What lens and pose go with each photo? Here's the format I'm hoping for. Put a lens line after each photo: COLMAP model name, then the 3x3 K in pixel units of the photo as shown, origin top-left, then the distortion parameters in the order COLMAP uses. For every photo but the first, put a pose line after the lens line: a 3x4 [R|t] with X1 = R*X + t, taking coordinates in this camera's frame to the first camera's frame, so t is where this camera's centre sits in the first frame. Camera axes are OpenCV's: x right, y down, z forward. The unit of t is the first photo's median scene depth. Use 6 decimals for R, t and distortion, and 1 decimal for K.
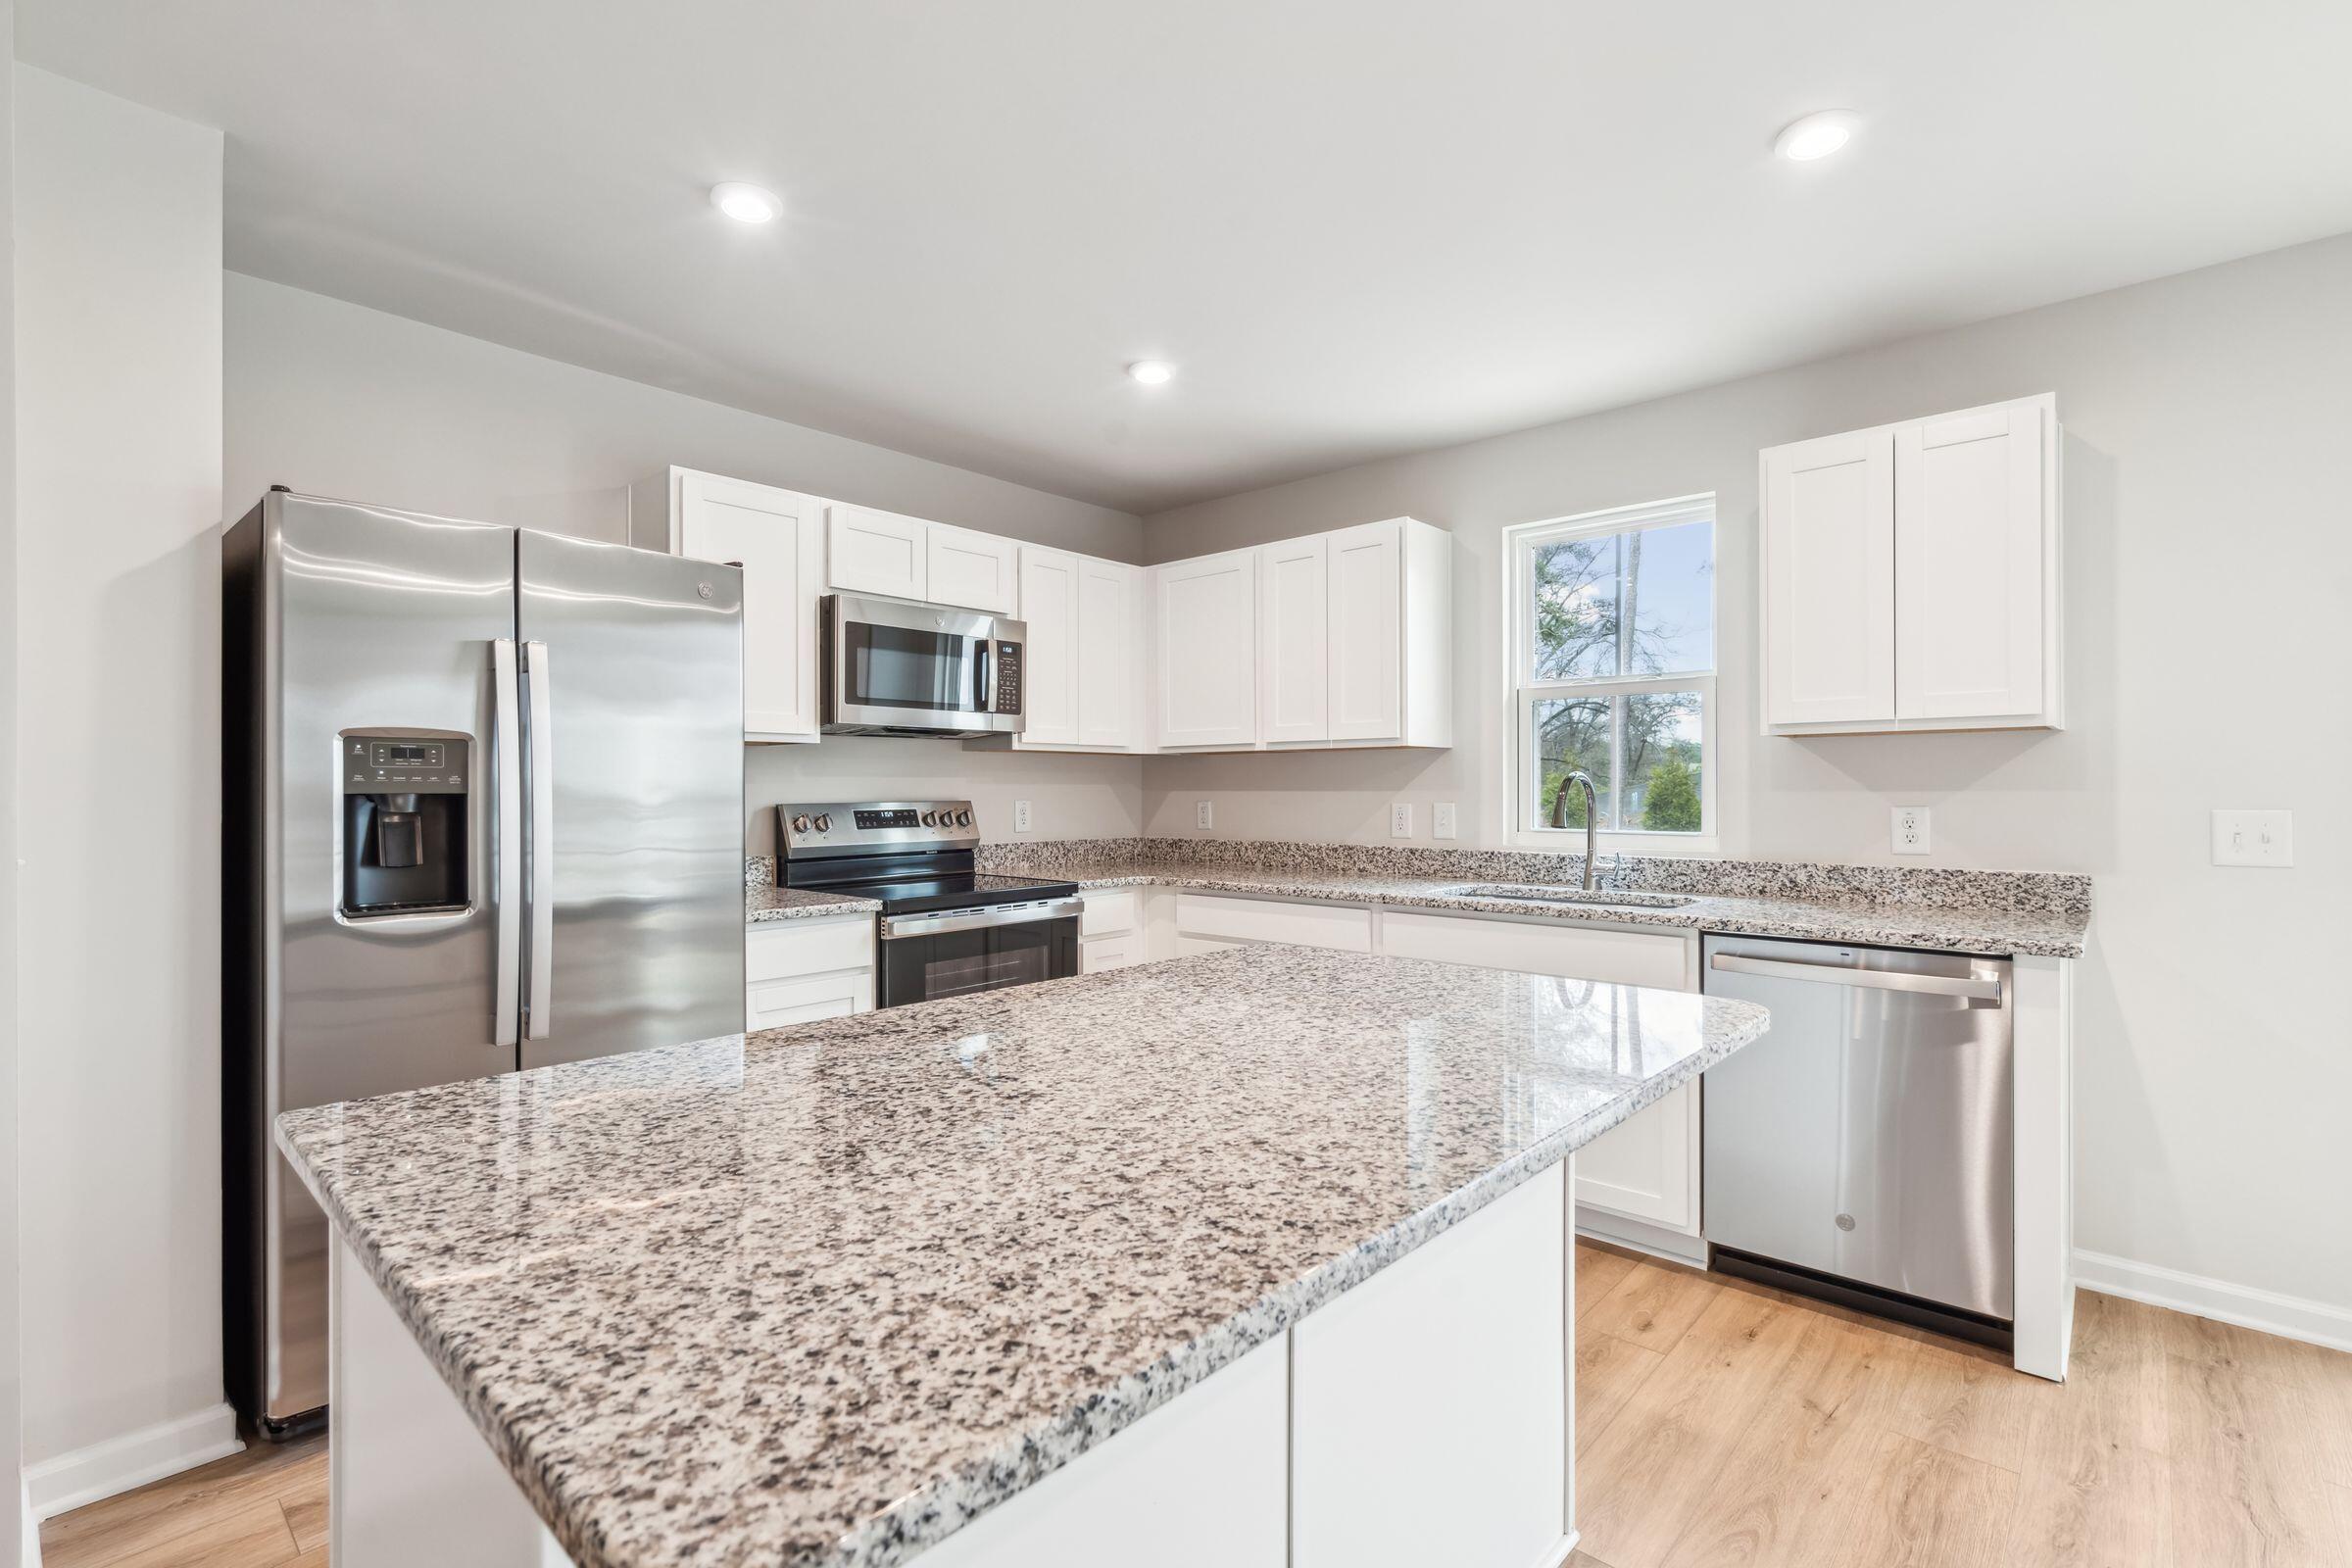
lens RADIAL K [[1080.8, 0, 1167.1], [0, 1080.8, 785.2], [0, 0, 1]] dist [-0.002593, 0.001824]
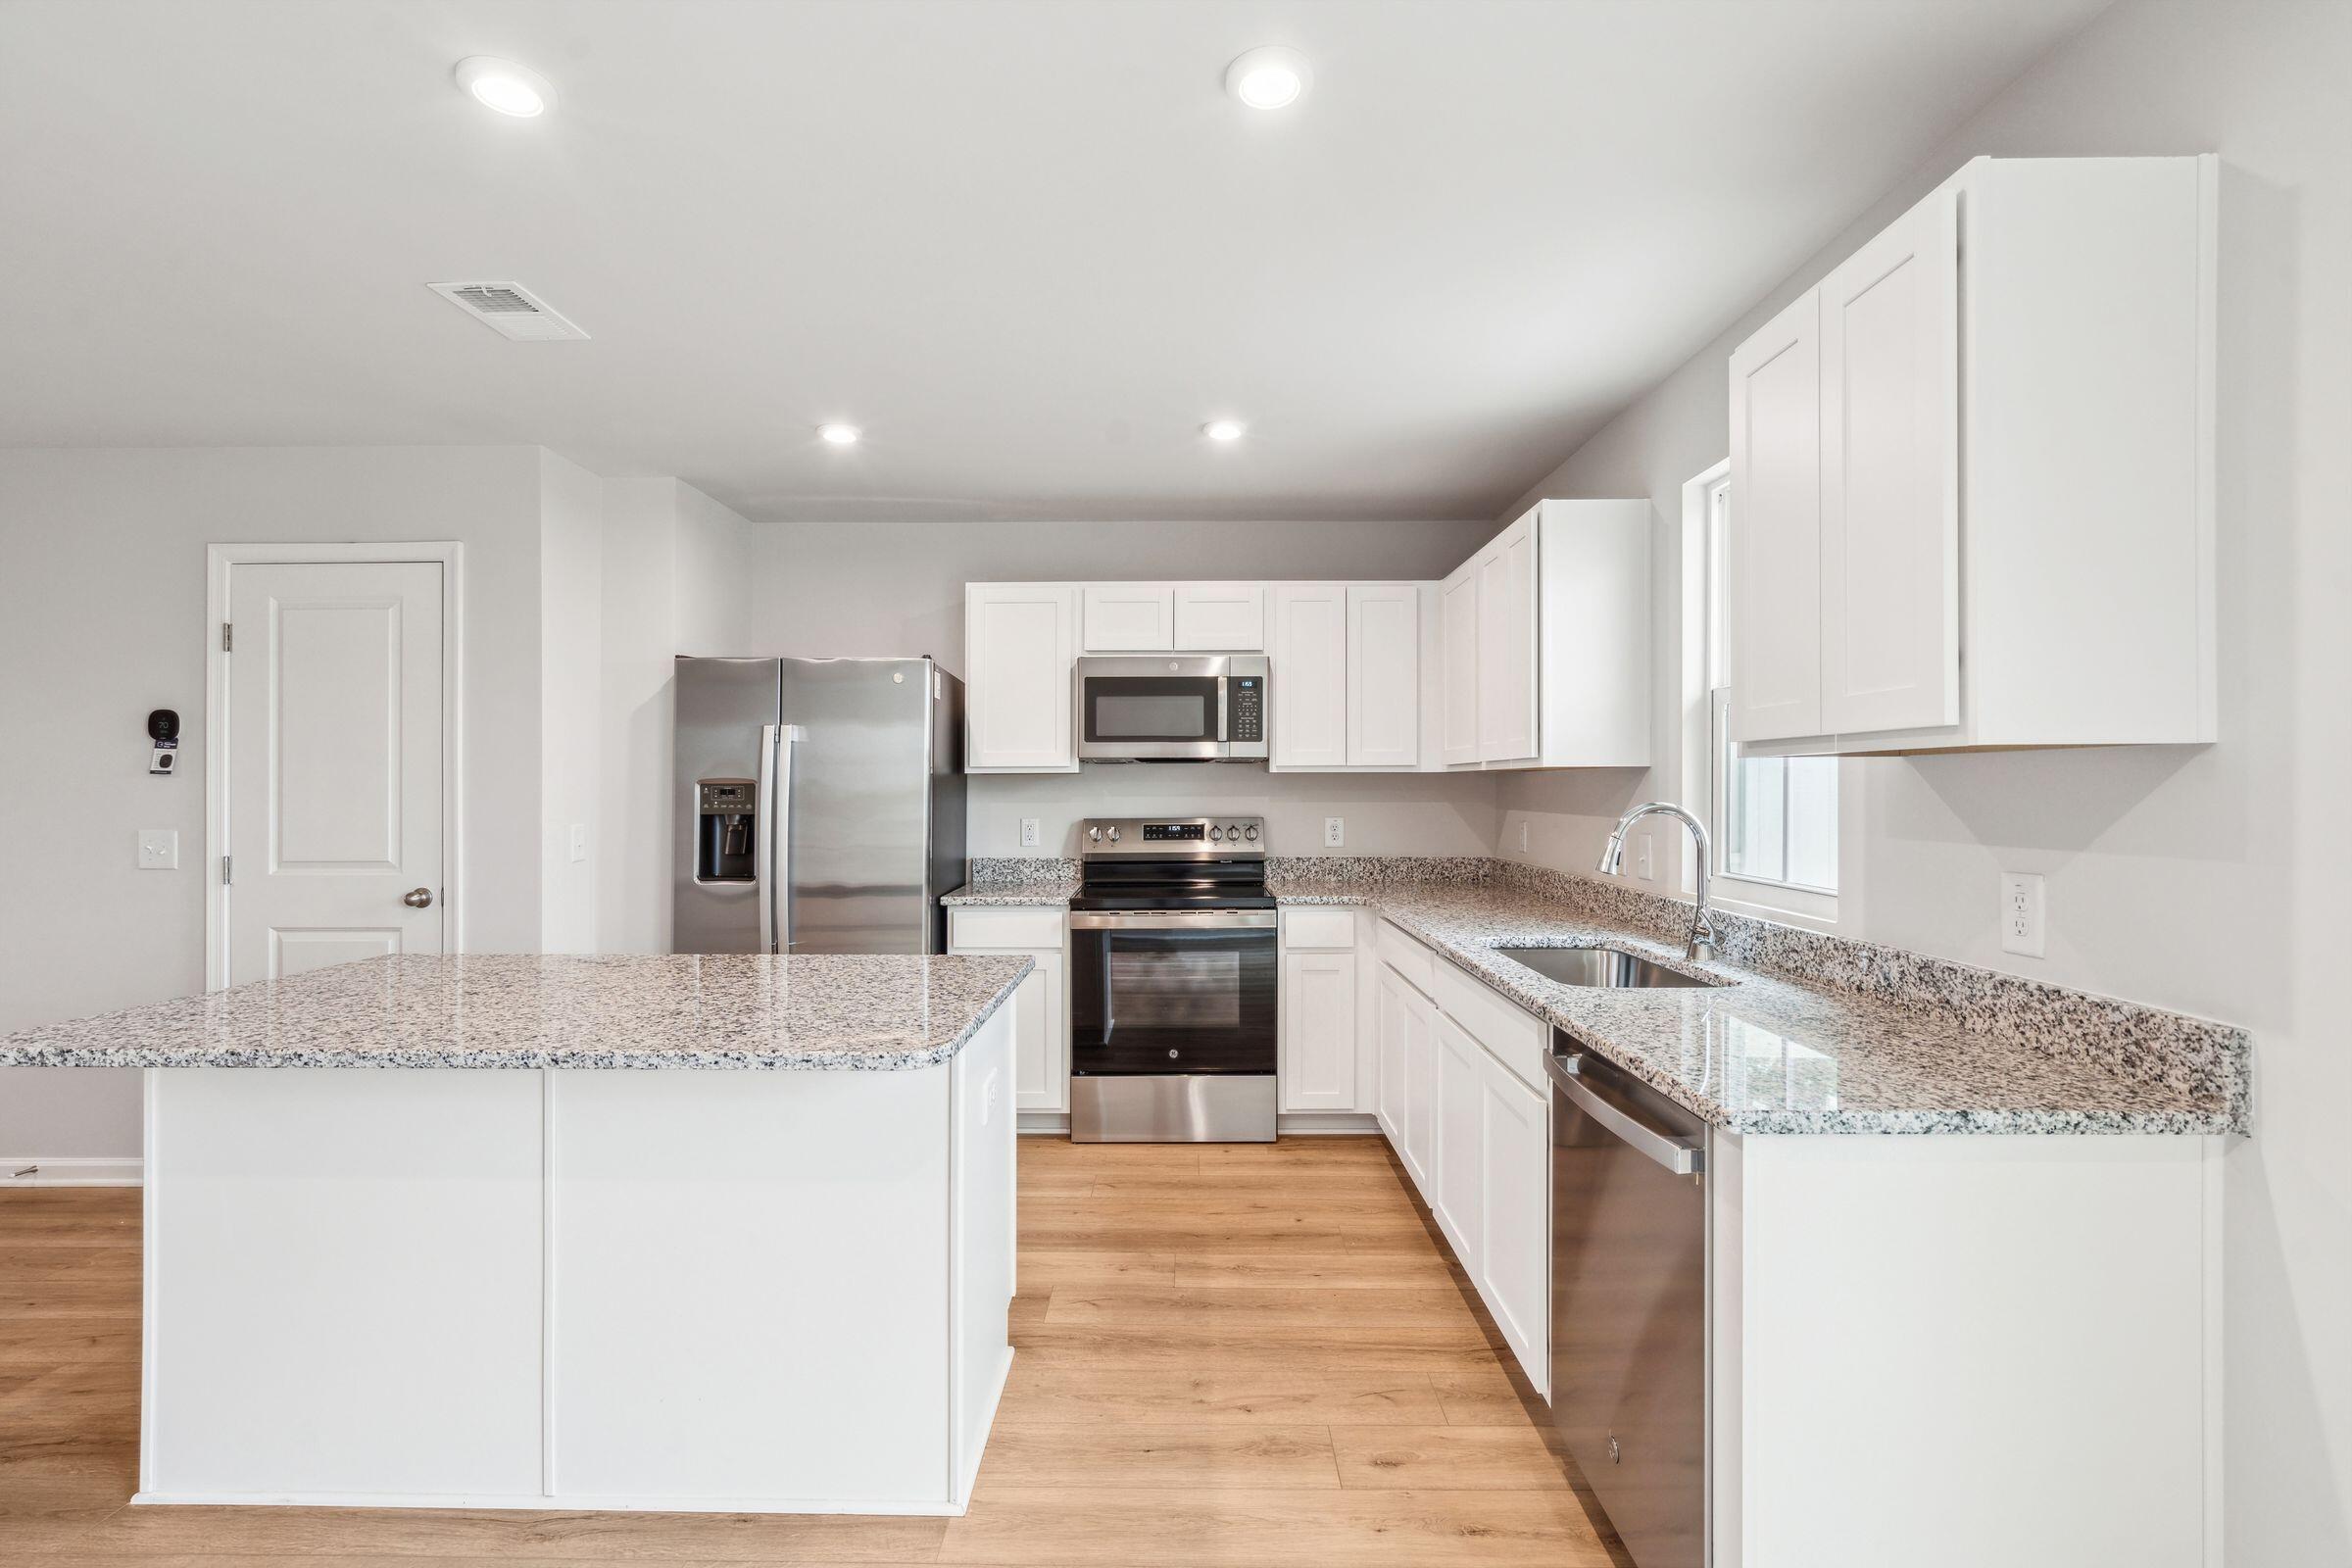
lens RADIAL K [[1080.8, 0, 1164.9], [0, 1080.8, 780.8], [0, 0, 1]] dist [-0.002593, 0.001824]
pose [[0.658015, -0.003165, -0.752999, 0.762452], [0.003501, 0.999993, -0.001144, -0.029227], [0.752997, -0.001883, 0.658021, 0.241775]]
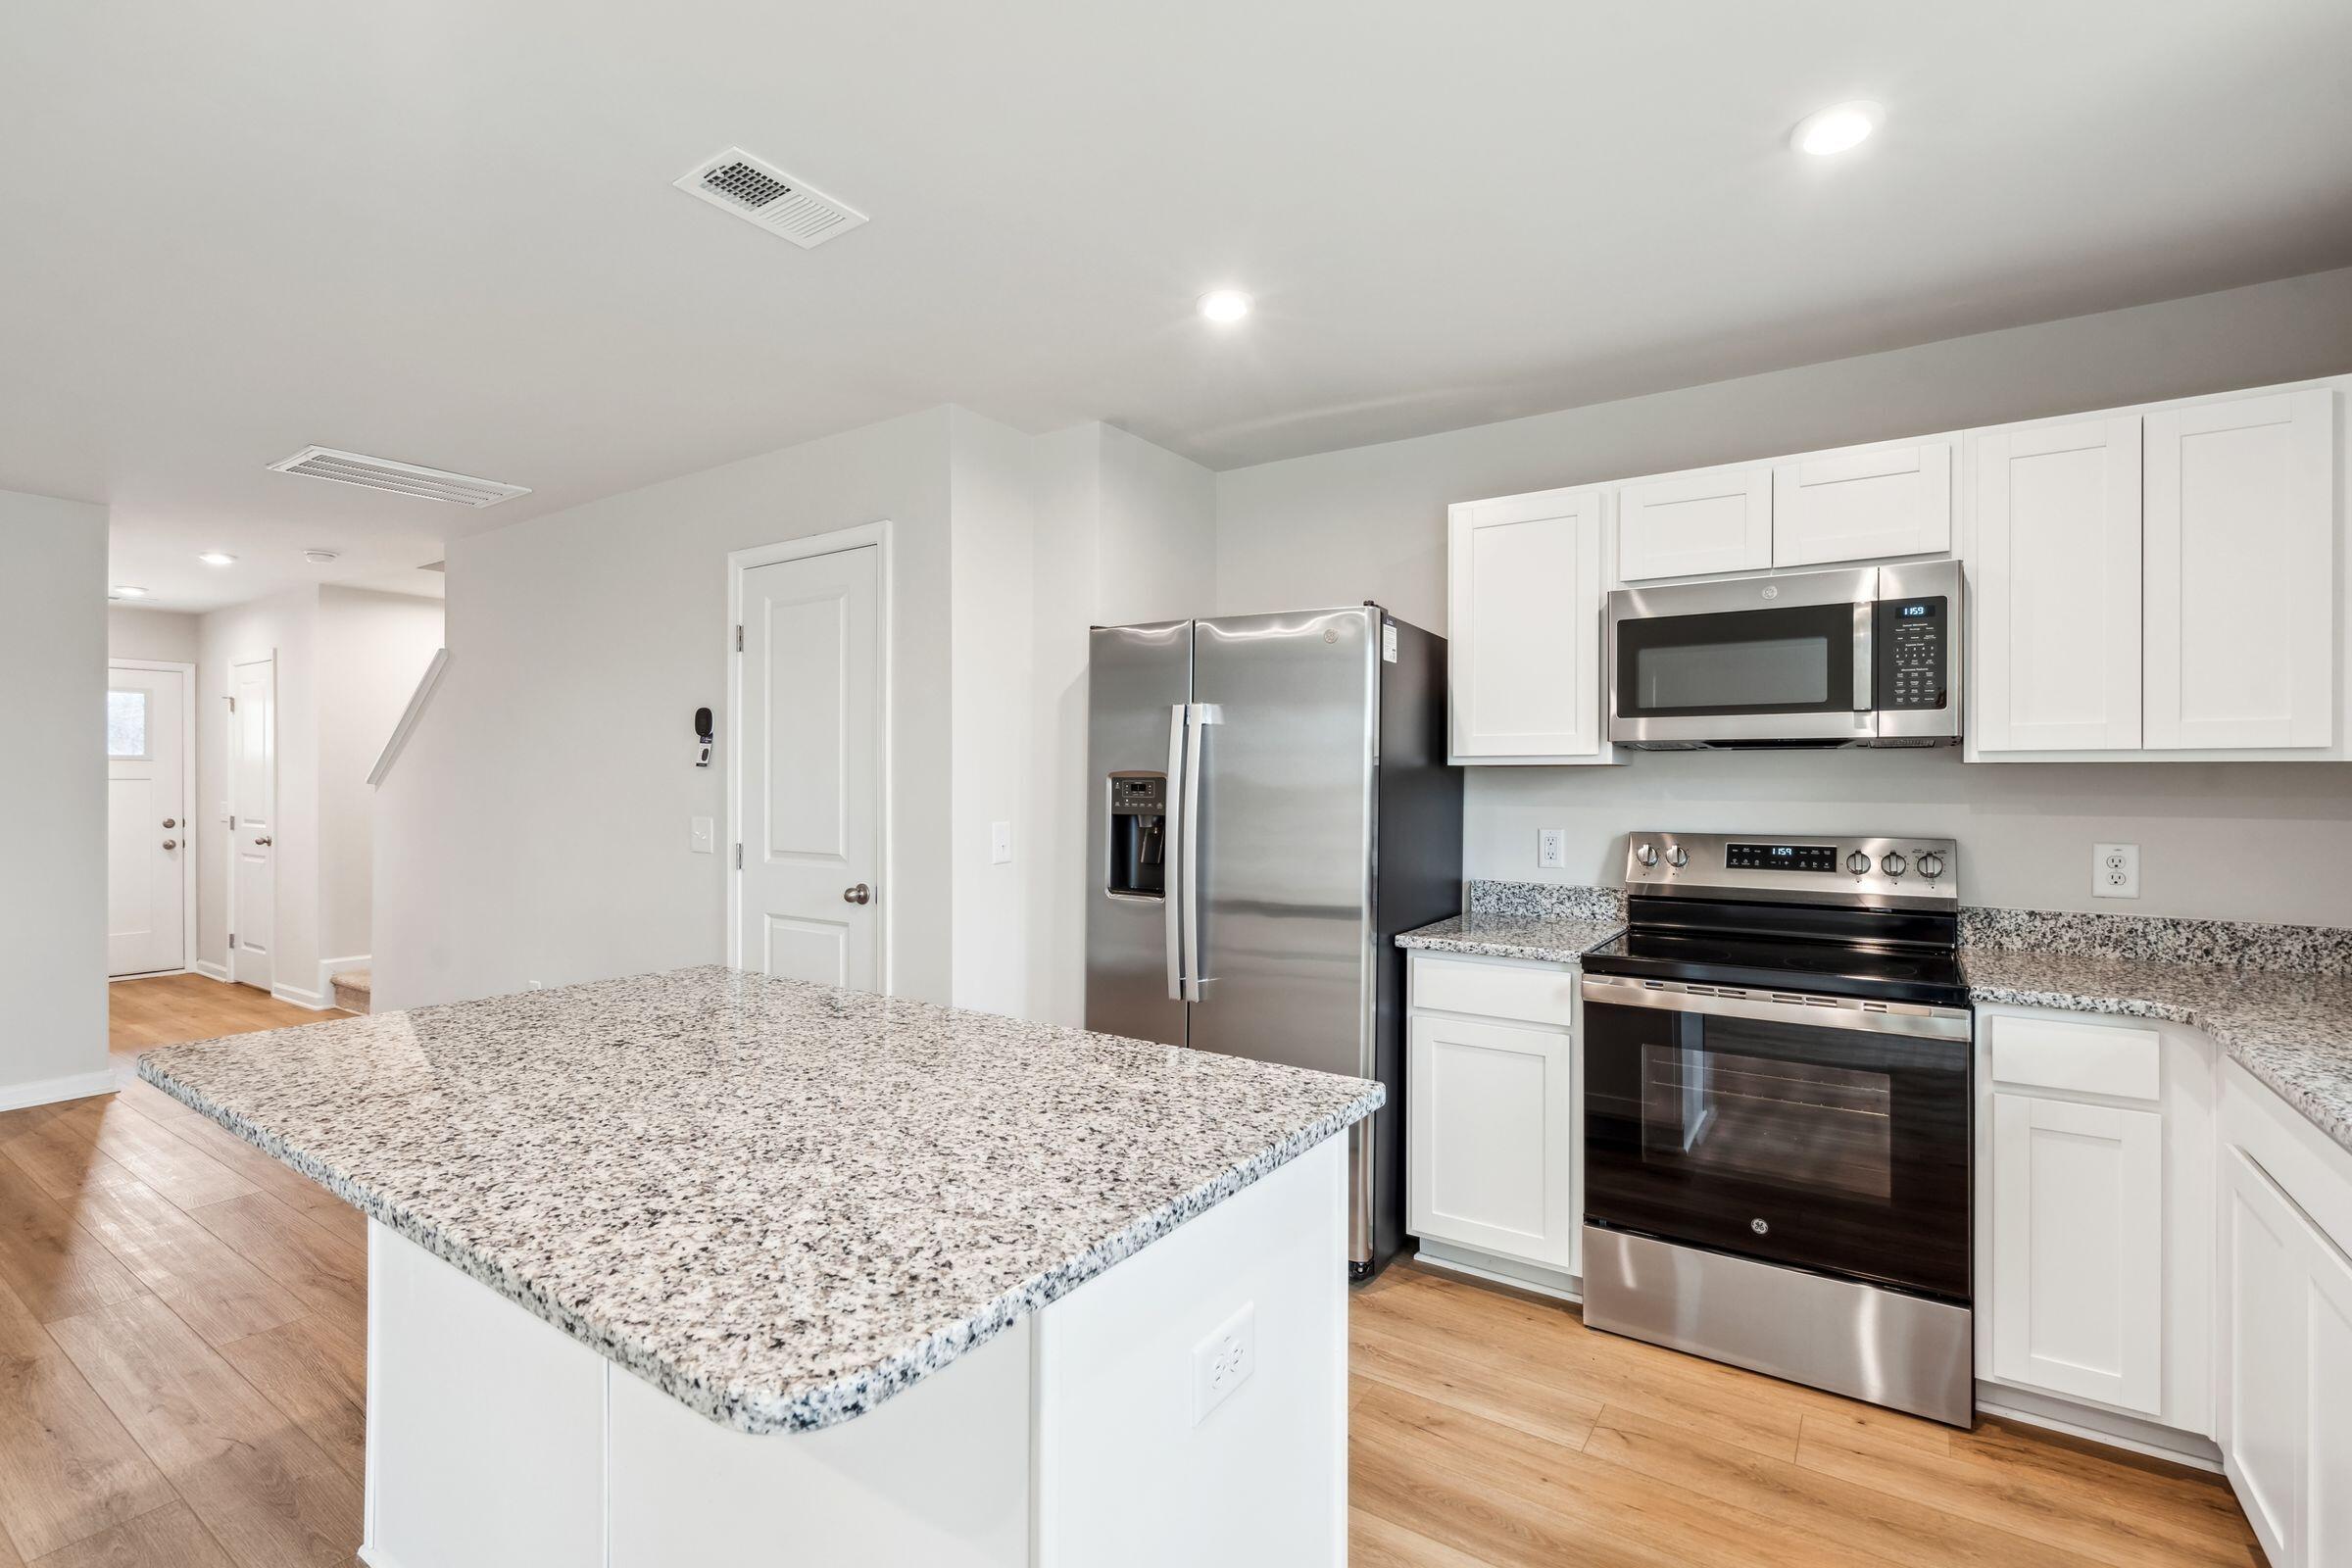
lens RADIAL K [[1080.8, 0, 1160.2], [0, 1080.8, 770.0], [0, 0, 1]] dist [-0.002593, 0.001824]
pose [[0.134535, -0.008145, -0.990875, 0.520772], [-0.001930, 0.999962, -0.008482, -0.027730], [0.990907, 0.003053, 0.134514, 0.554588]]
